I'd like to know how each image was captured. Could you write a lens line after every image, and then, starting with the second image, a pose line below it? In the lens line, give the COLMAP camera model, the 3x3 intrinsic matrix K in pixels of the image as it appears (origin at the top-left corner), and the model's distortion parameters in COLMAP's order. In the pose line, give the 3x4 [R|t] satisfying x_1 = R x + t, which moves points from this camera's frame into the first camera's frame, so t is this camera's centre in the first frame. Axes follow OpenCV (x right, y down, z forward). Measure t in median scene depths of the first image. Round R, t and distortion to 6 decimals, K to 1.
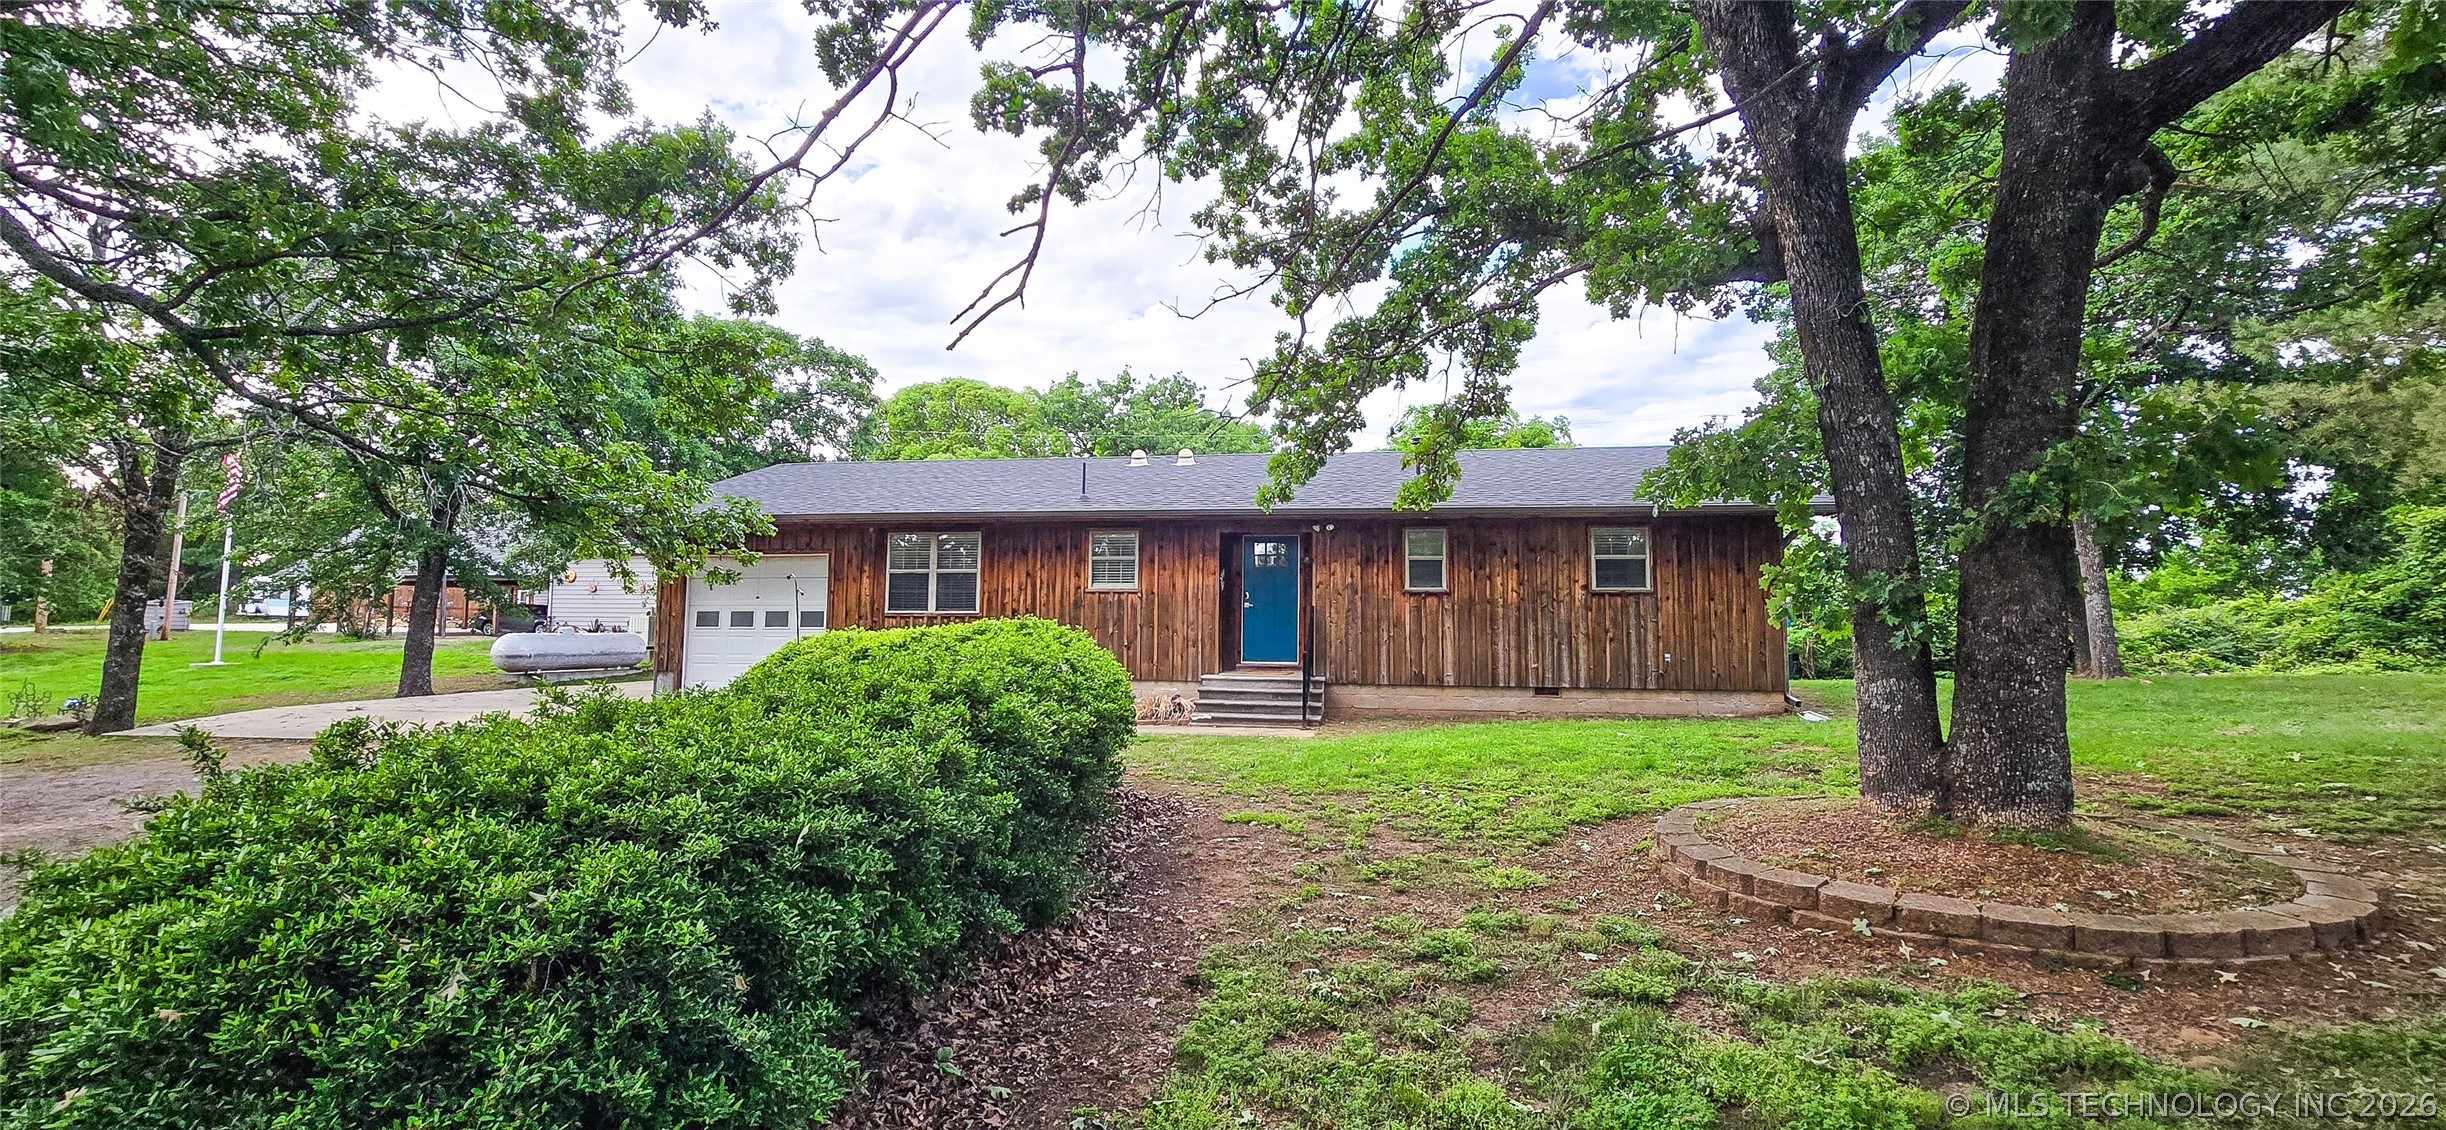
lens RADIAL K [[1000.8, 0, 1211.0], [0, 1000.8, 559.9], [0, 0, 1]] dist [0.000376, 0.000123]
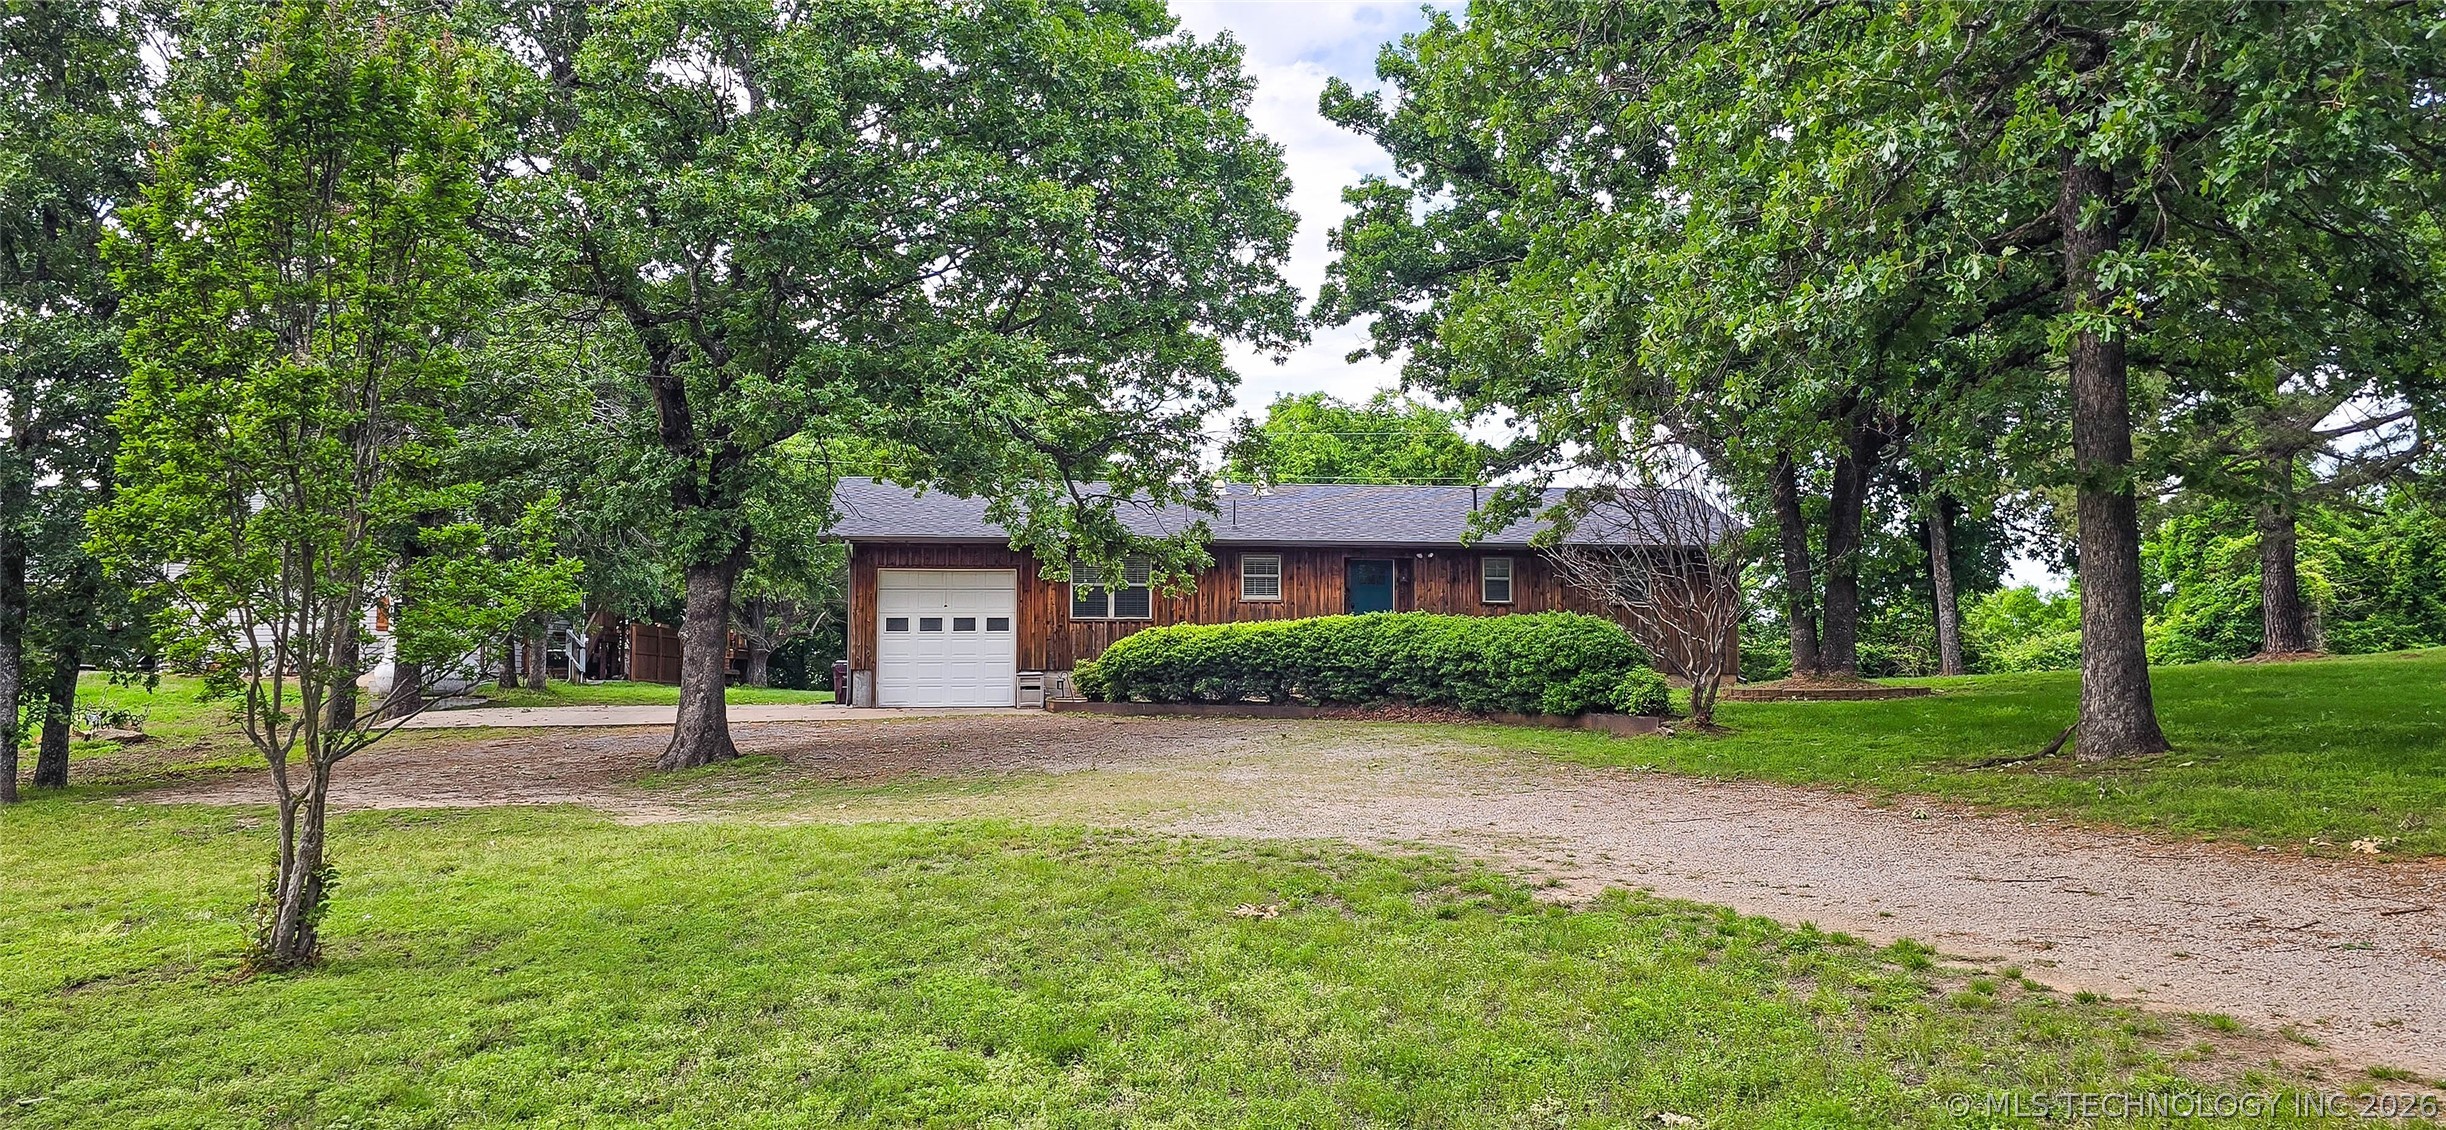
lens RADIAL K [[1831.2, 0, 1180.6], [0, 1831.2, 526.5], [0, 0, 1]] dist [0.101756, -0.112881]
pose [[0.964342, 0.016750, 0.264128, -0.884701], [-0.010863, 0.999659, -0.023732, -0.008549], [-0.264435, 0.020017, 0.964196, -1.333905]]
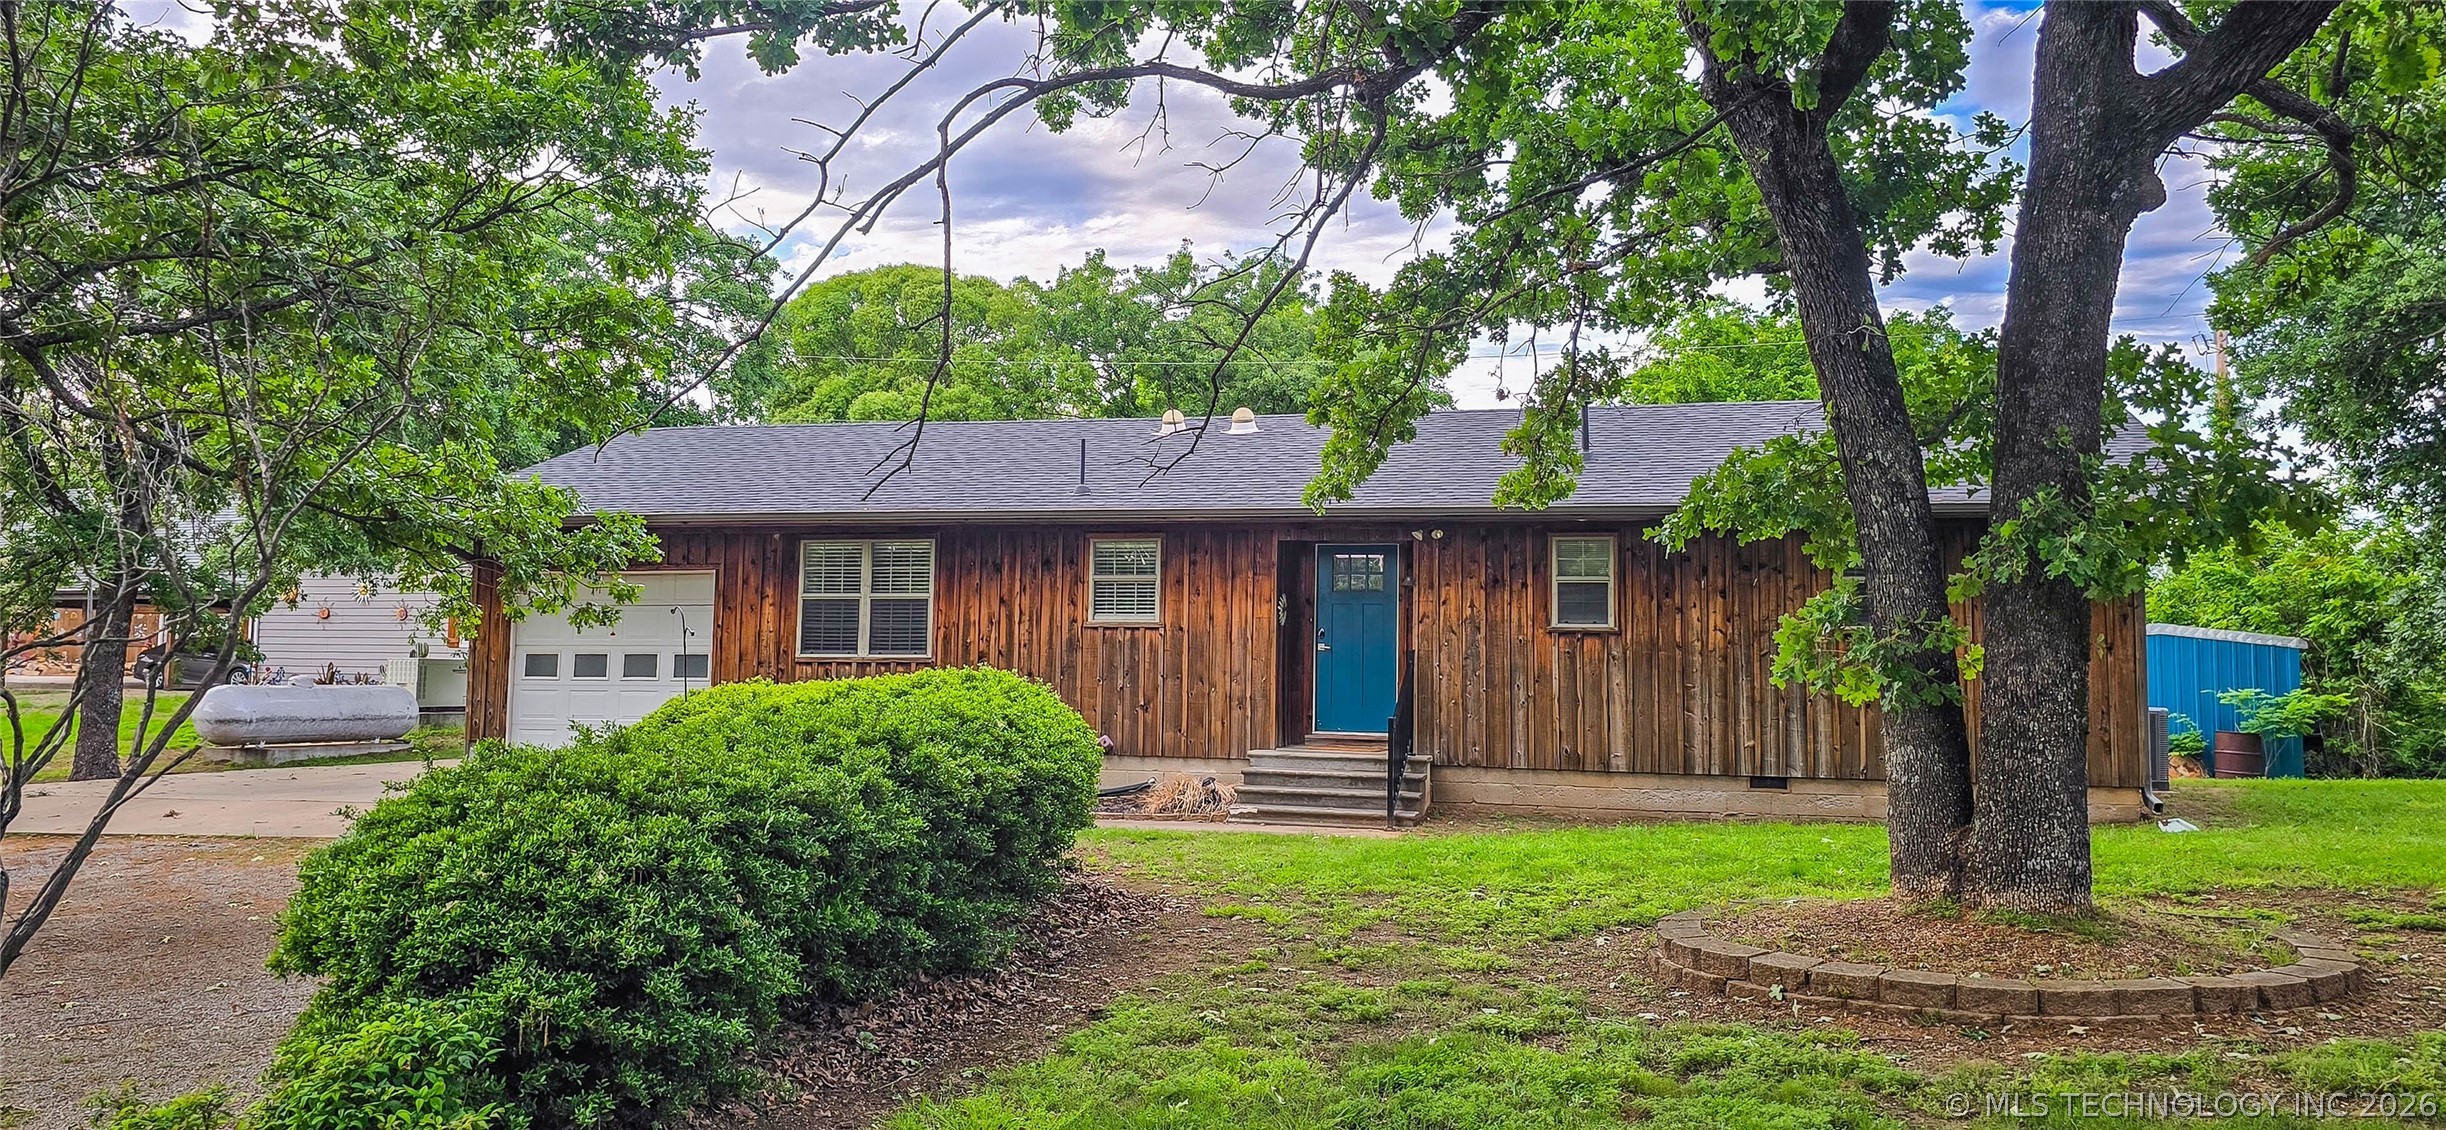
lens RADIAL K [[1831.2, 0, 1180.6], [0, 1831.2, 526.5], [0, 0, 1]] dist [0.101756, -0.112881]
pose [[0.994772, -0.001869, -0.102100, 0.073782], [0.000245, 0.999873, -0.015912, -0.018287], [0.102117, 0.015803, 0.994647, -0.257308]]
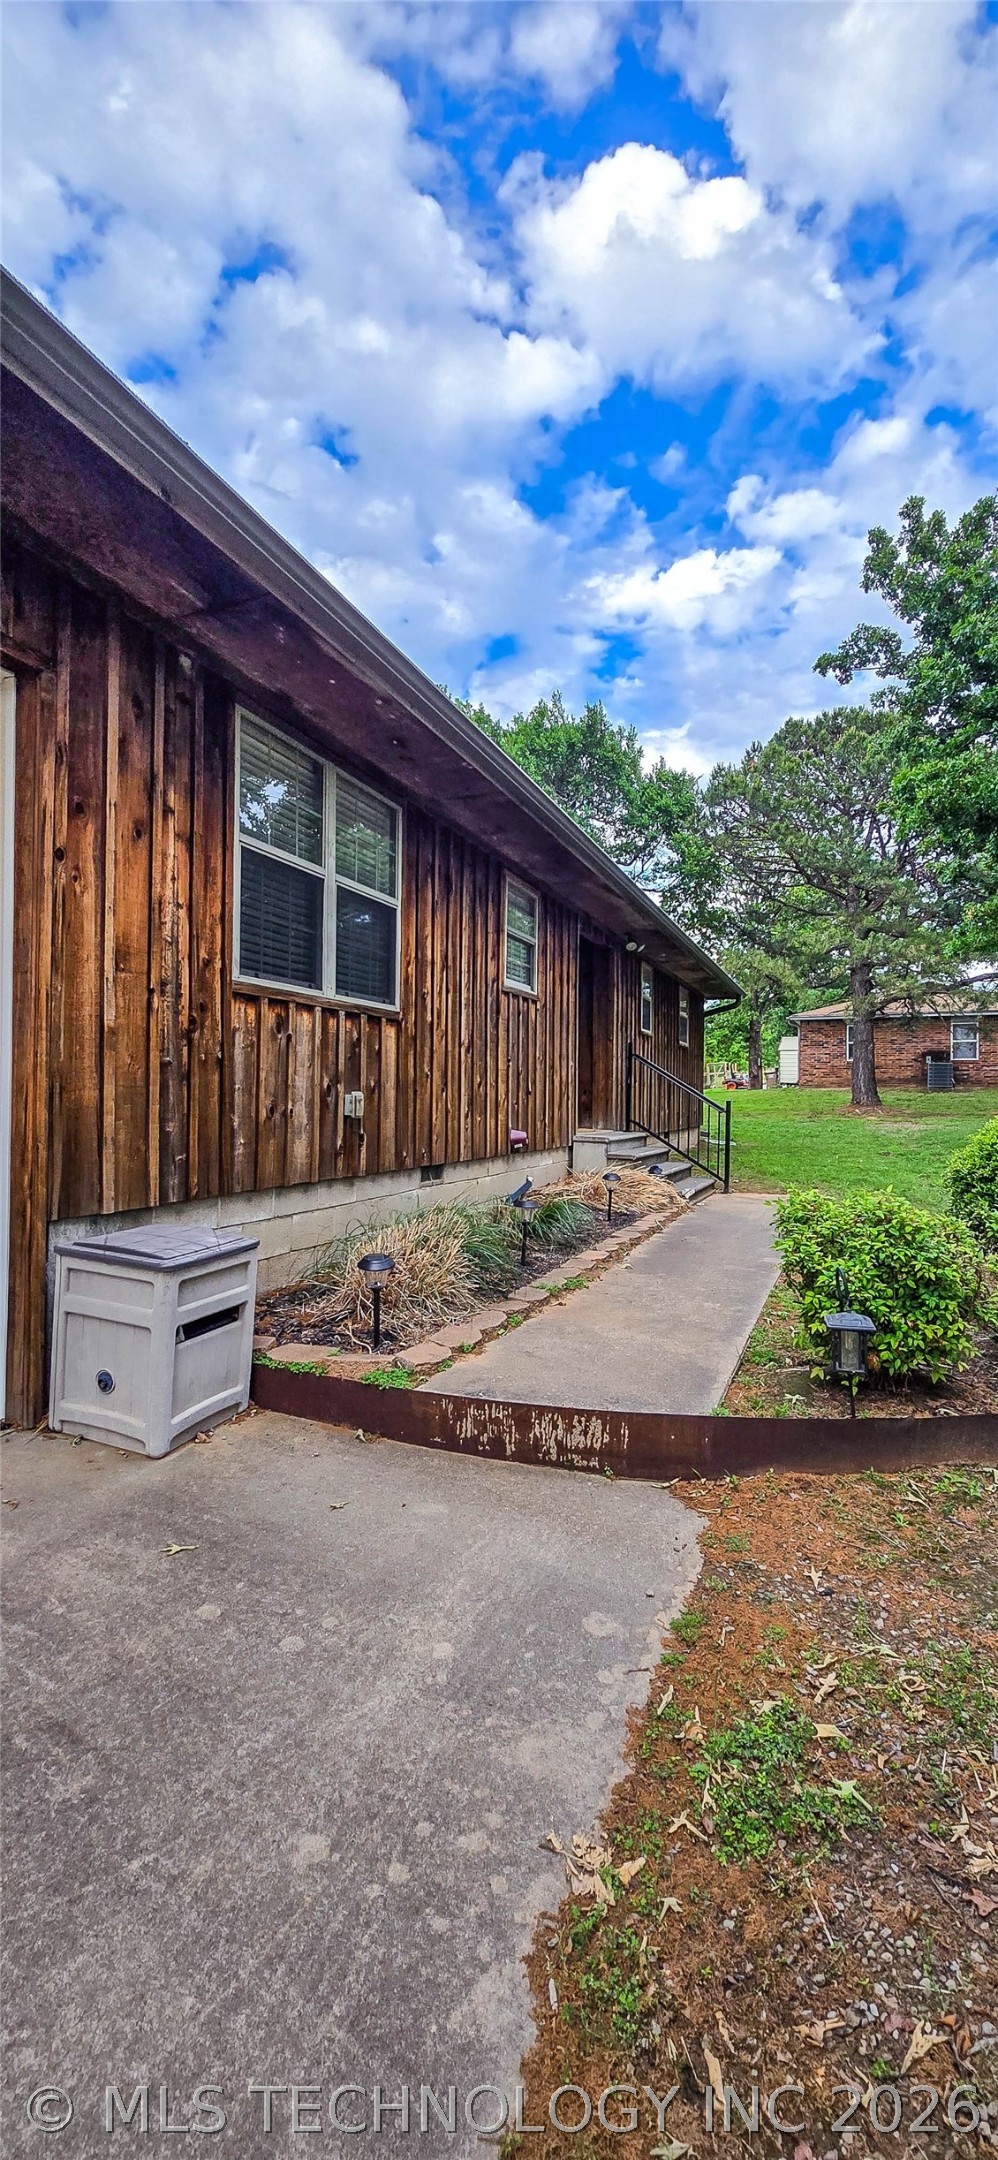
lens RADIAL K [[883.8, 0, 504.7], [0, 883.8, 1085.1], [0, 0, 1]] dist [0.000376, 0.000123]
pose [[0.196021, 0.005926, 0.980582, -0.632734], [-0.083614, 0.996441, 0.010693, 0.083524], [-0.977028, -0.084087, 0.195819, 0.979836]]
